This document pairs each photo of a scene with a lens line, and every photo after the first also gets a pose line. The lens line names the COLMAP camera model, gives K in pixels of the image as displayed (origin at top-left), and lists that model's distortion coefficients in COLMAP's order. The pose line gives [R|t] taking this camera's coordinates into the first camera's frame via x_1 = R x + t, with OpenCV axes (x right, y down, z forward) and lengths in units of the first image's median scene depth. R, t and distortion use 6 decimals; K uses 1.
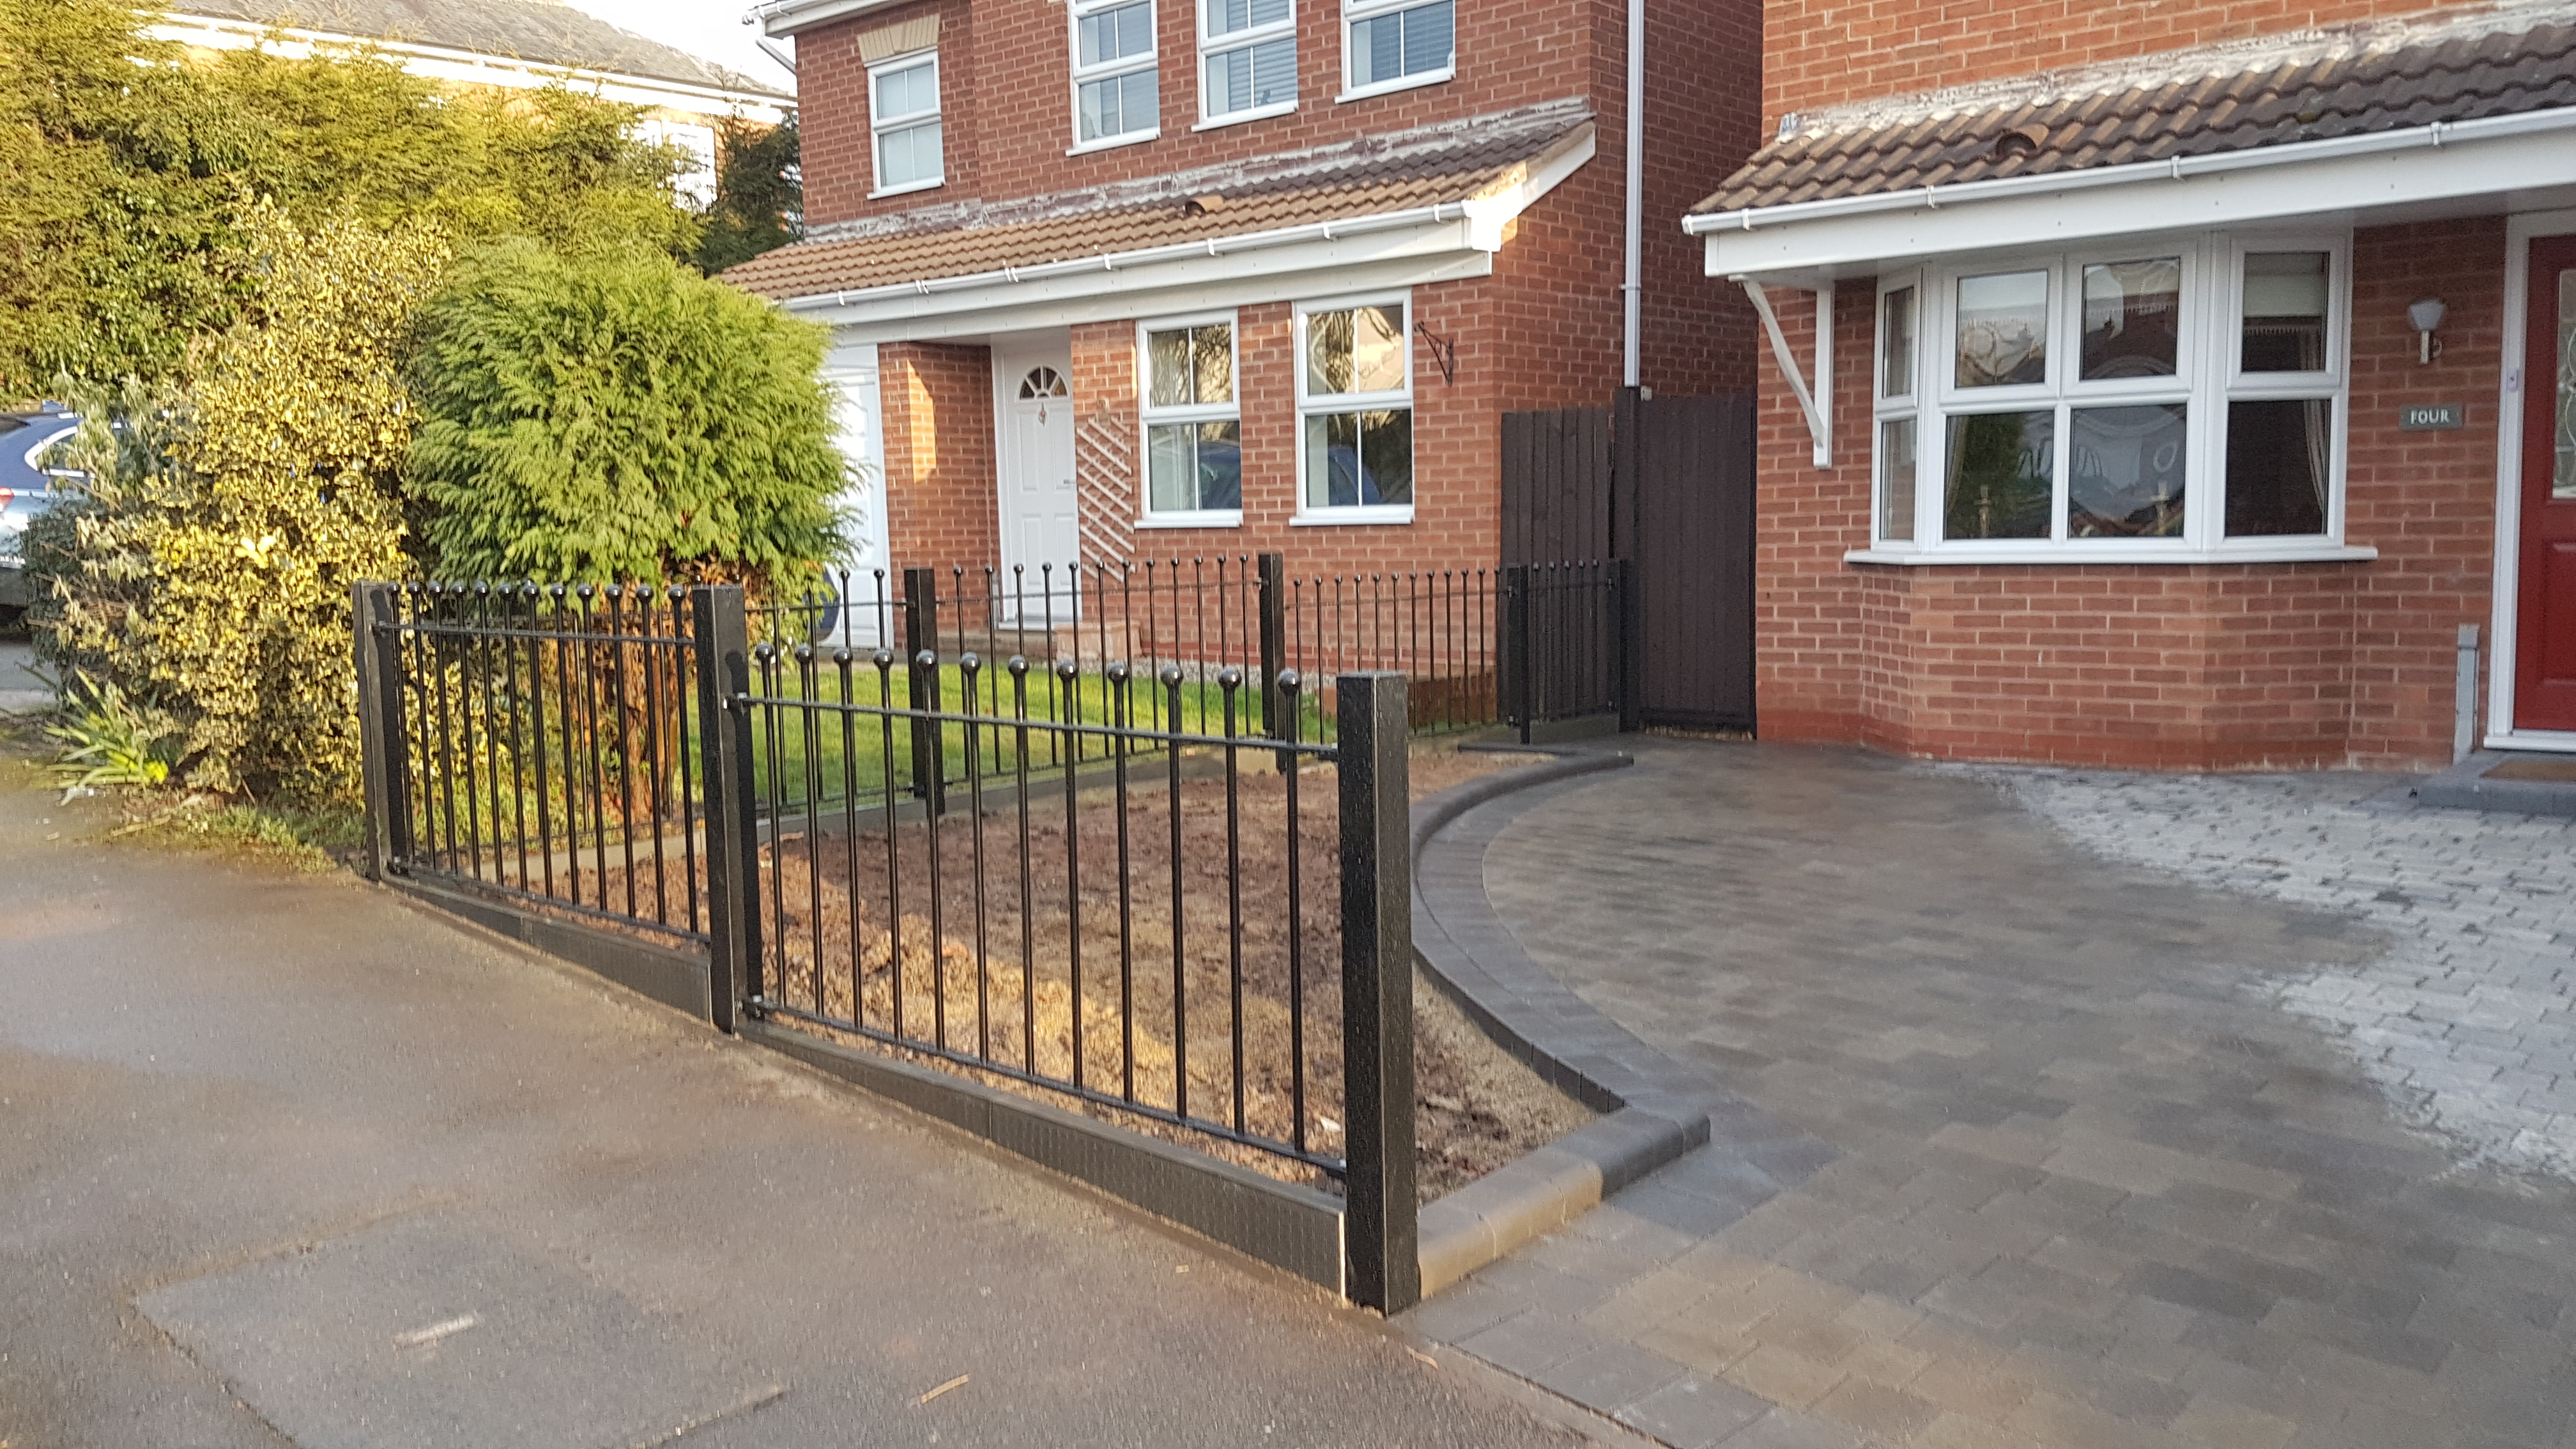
lens RADIAL K [[1888.7, 0, 1322.0], [0, 1888.7, 733.4], [0, 0, 1]] dist [0.347560, -0.624052]
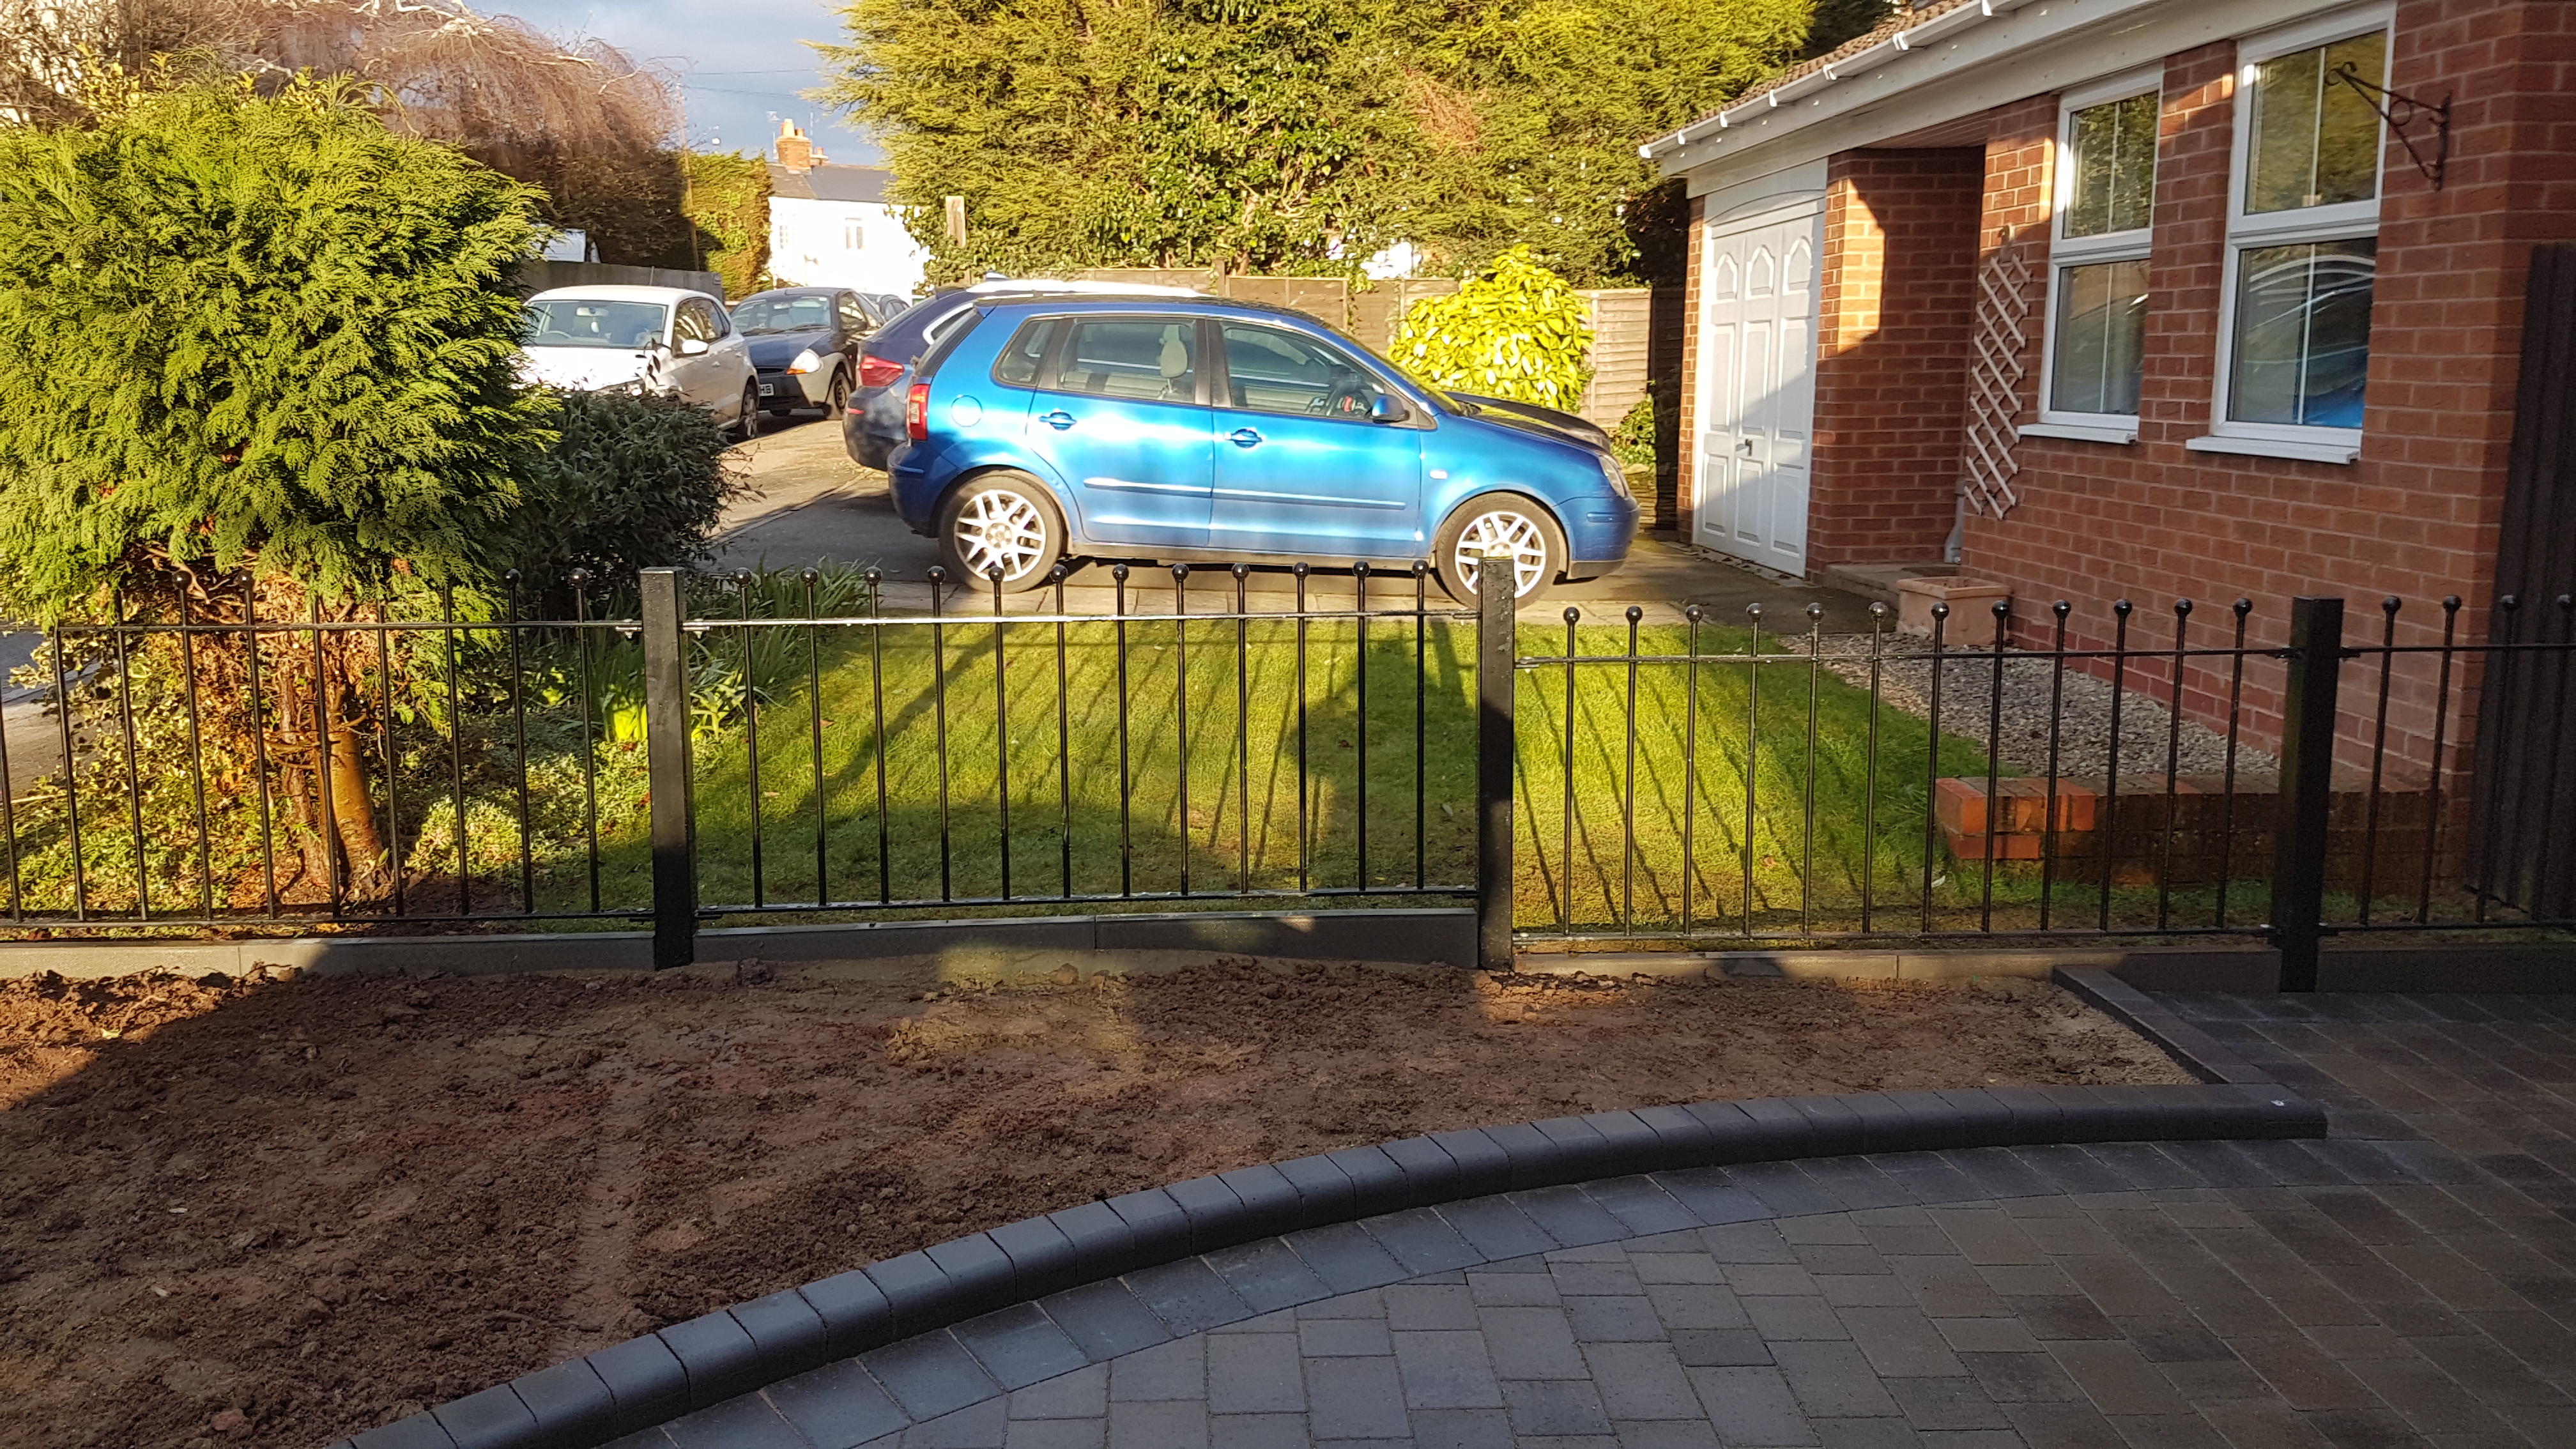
lens RADIAL K [[2004.1, 0, 1291.4], [0, 2004.1, 670.9], [0, 0, 1]] dist [0.111243, -0.171747]
pose [[0.681341, 0.131824, -0.719998, 0.296136], [-0.091144, 0.991273, 0.095241, -0.099373], [0.726269, 0.000732, 0.687410, 0.514082]]
